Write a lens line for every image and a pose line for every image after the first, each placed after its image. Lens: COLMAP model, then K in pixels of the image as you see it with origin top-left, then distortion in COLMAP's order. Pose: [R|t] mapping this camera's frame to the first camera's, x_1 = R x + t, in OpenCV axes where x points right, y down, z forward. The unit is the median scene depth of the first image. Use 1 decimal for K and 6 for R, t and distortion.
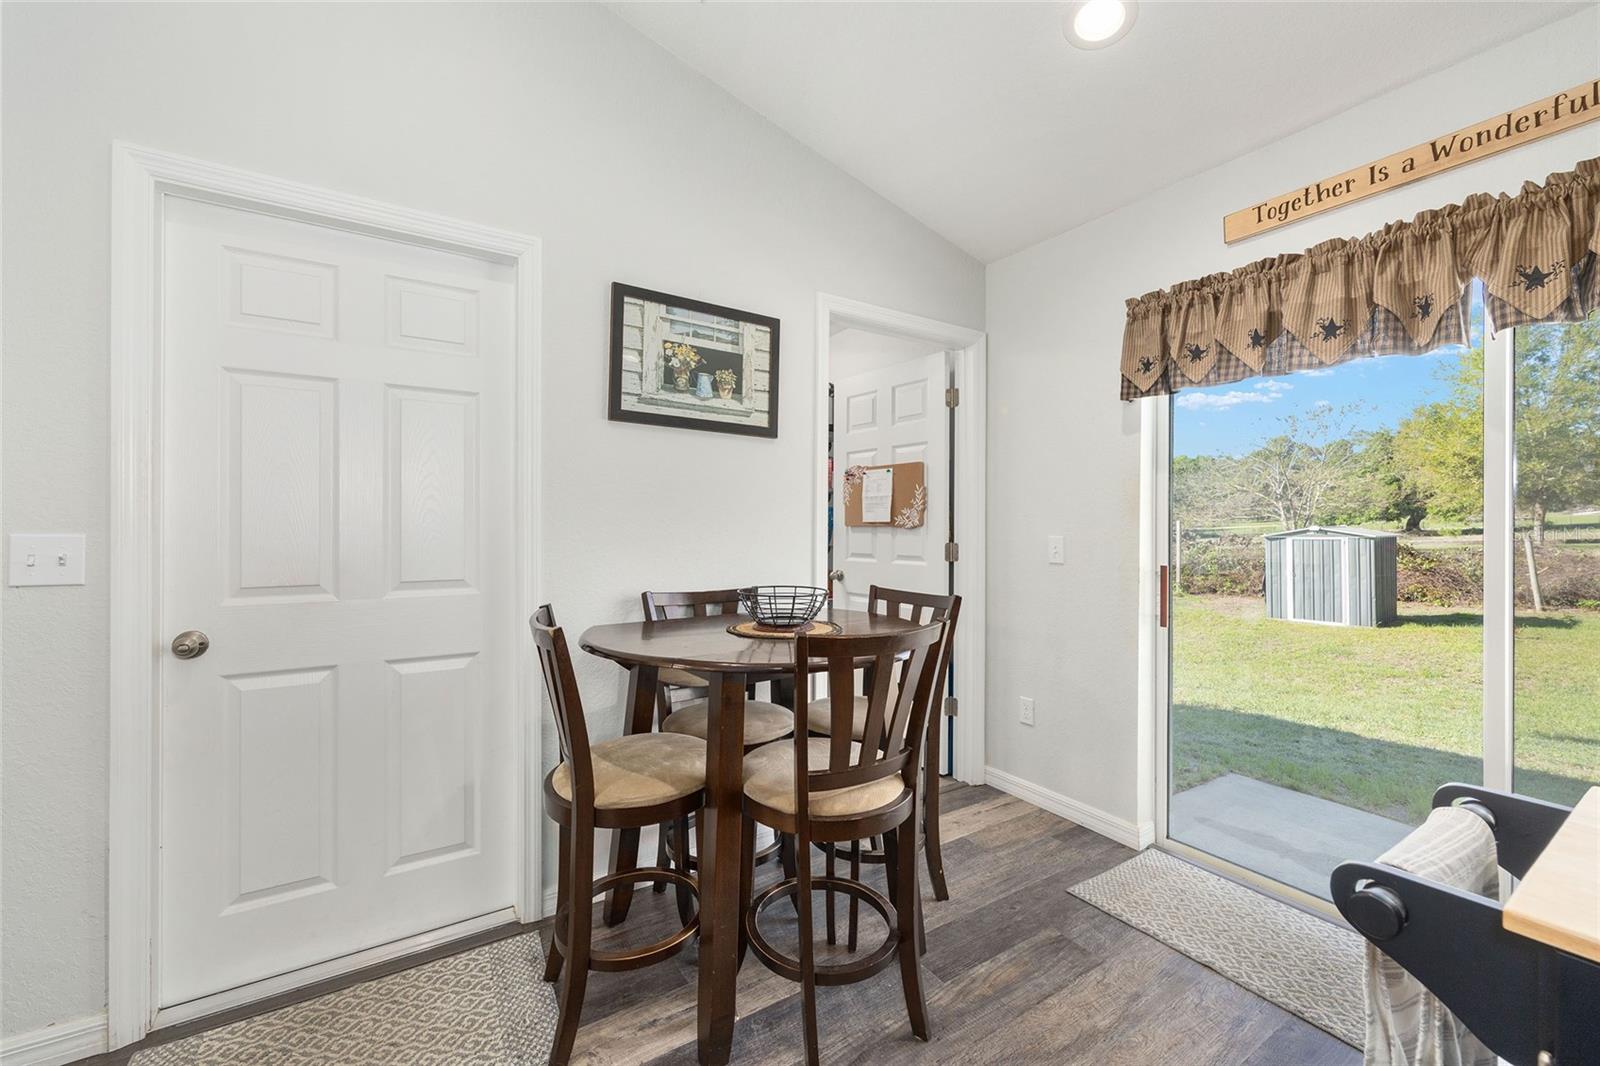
lens RADIAL K [[645.8, 0, 799.4], [0, 645.8, 527.5], [0, 0, 1]] dist [-0.001348, 0.000816]
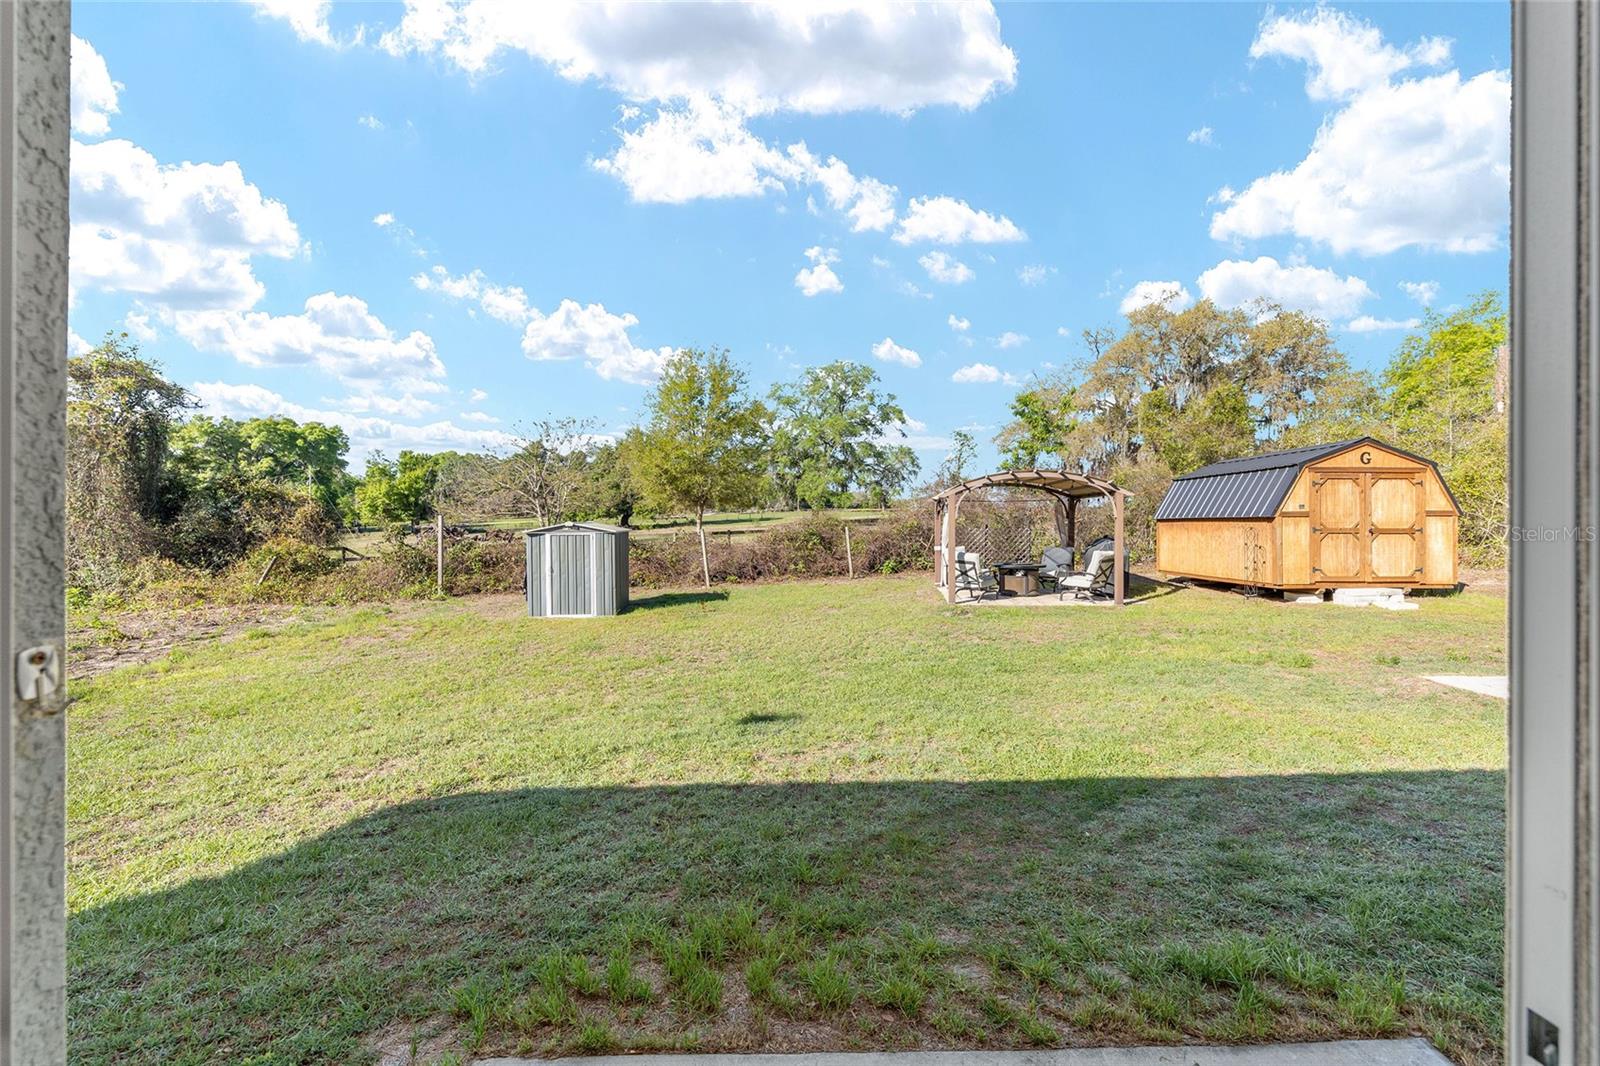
lens RADIAL K [[645.8, 0, 806.9], [0, 645.8, 533.3], [0, 0, 1]] dist [-0.001348, 0.000816]
pose [[0.508490, -0.012098, 0.860983, 0.605707], [-0.001936, 0.999883, 0.015193, -0.002700], [-0.861066, -0.009392, 0.508407, 0.857573]]
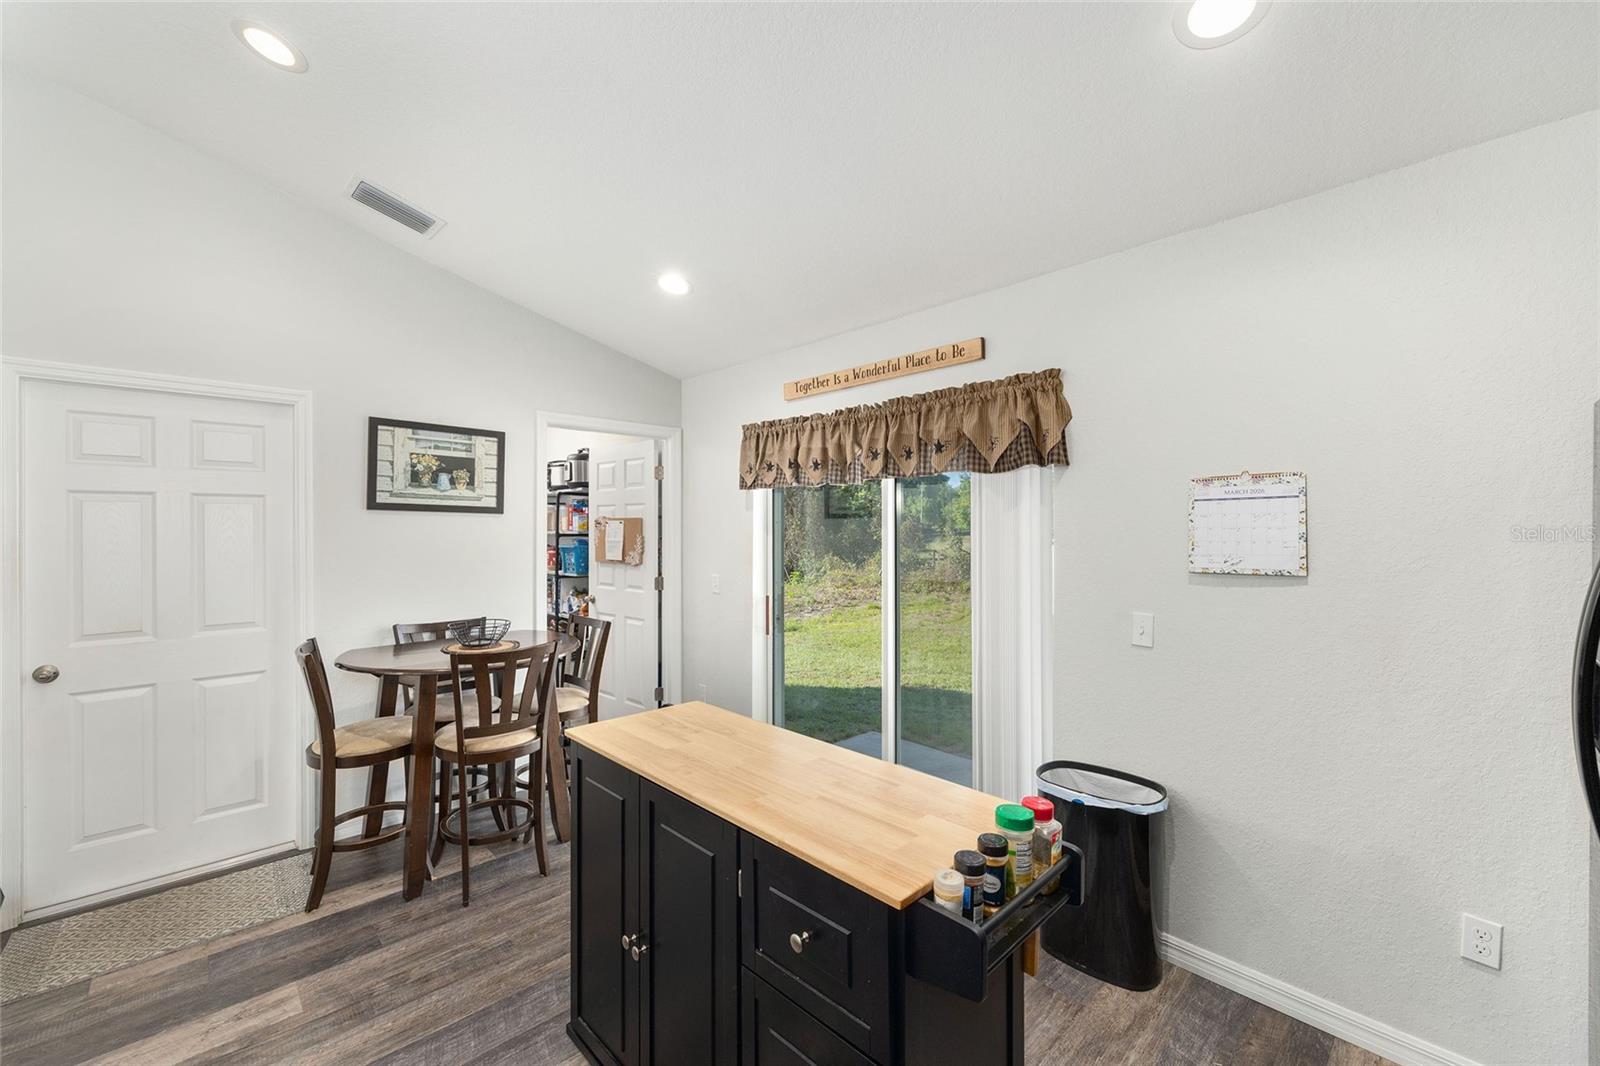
lens RADIAL K [[645.8, 0, 799.9], [0, 645.8, 529.6], [0, 0, 1]] dist [-0.001348, 0.000816]
pose [[0.981924, -0.004185, 0.189229, 0.361714], [0.003667, 0.999989, 0.003087, -0.110076], [-0.189239, -0.002337, 0.981928, -0.580432]]
